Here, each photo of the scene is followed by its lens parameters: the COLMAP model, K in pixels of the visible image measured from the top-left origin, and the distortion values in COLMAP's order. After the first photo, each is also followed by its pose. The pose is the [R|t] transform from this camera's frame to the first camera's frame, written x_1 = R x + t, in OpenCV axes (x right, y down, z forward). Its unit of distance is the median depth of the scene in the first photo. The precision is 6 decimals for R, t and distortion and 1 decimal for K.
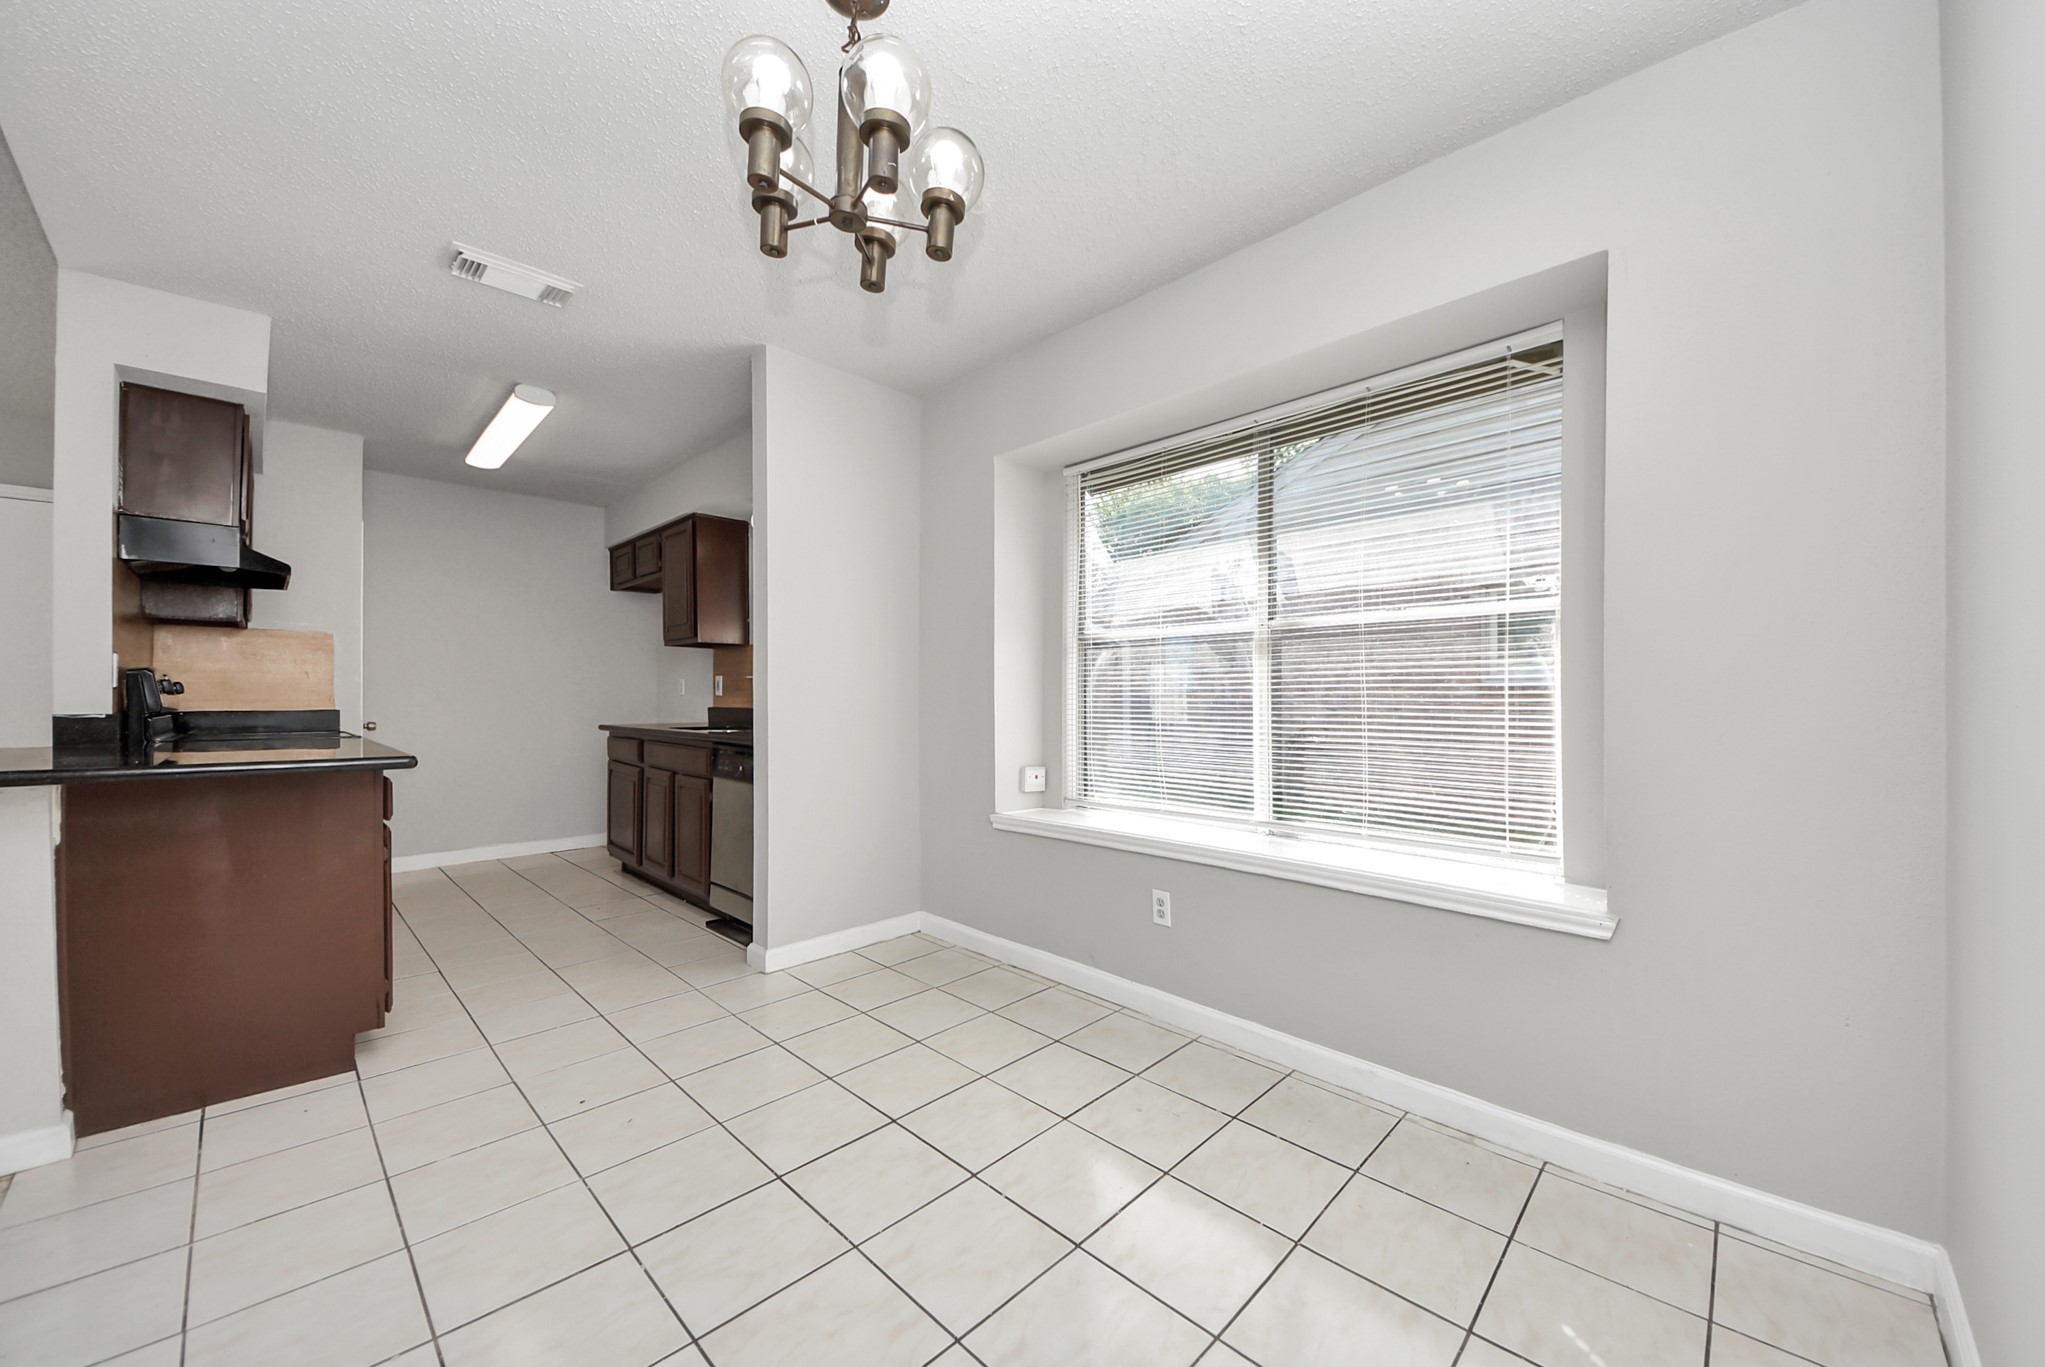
lens RADIAL K [[746.9, 0, 1021.6], [0, 746.9, 692.7], [0, 0, 1]] dist [0.005307, -0.000492]
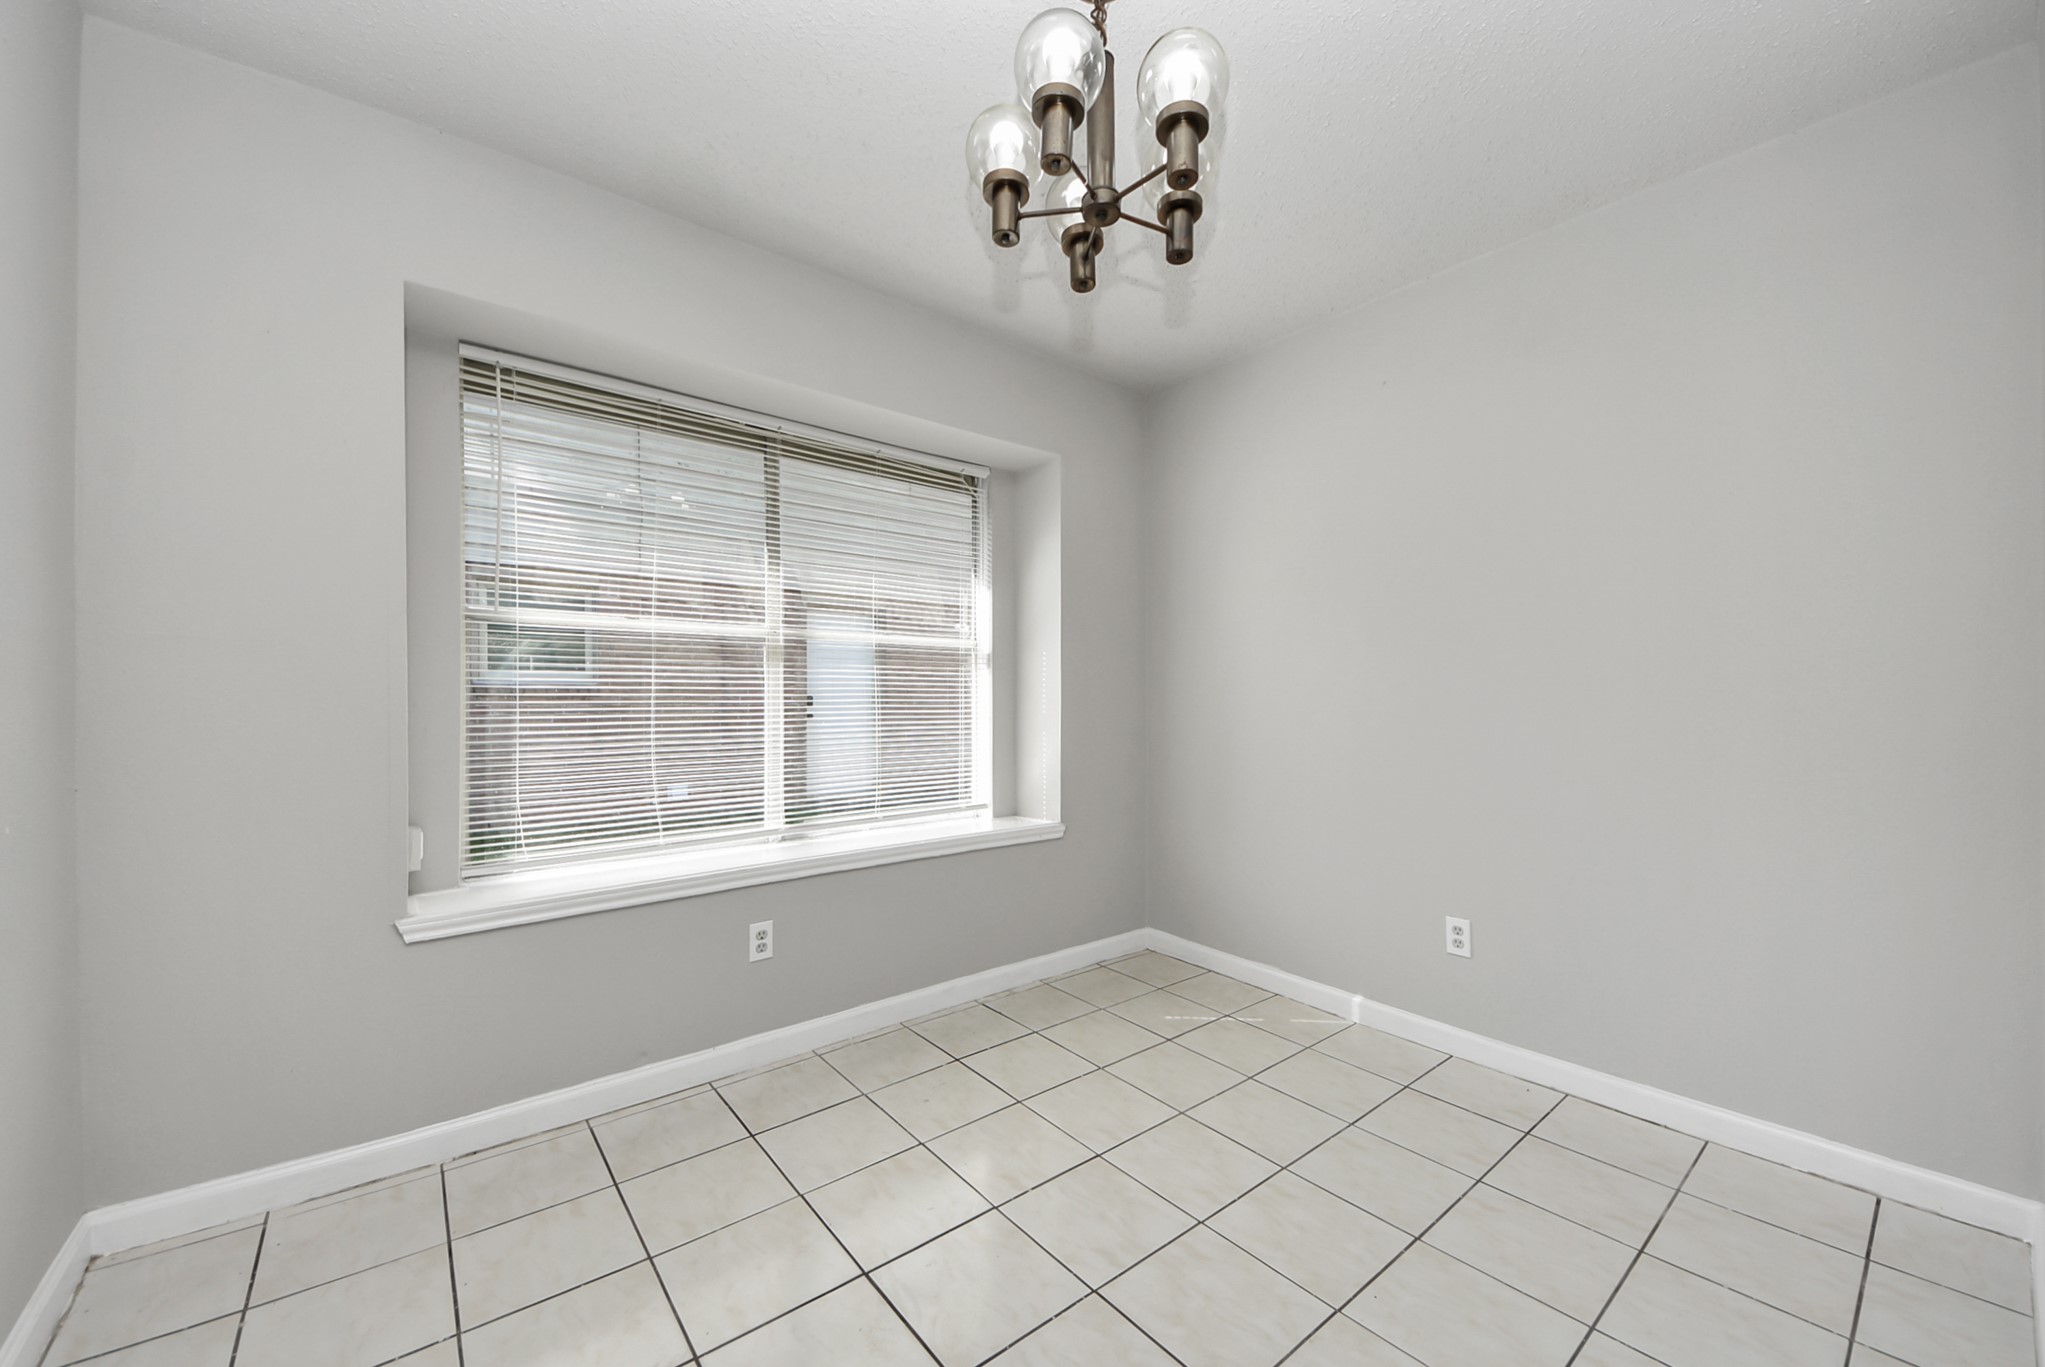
lens RADIAL K [[746.9, 0, 1021.1], [0, 746.9, 683.2], [0, 0, 1]] dist [0.005307, -0.000492]
pose [[0.147311, 0.009271, 0.989047, -0.637027], [0.000500, 0.999955, -0.009448, -0.017036], [-0.989090, 0.001887, 0.147300, 0.519983]]
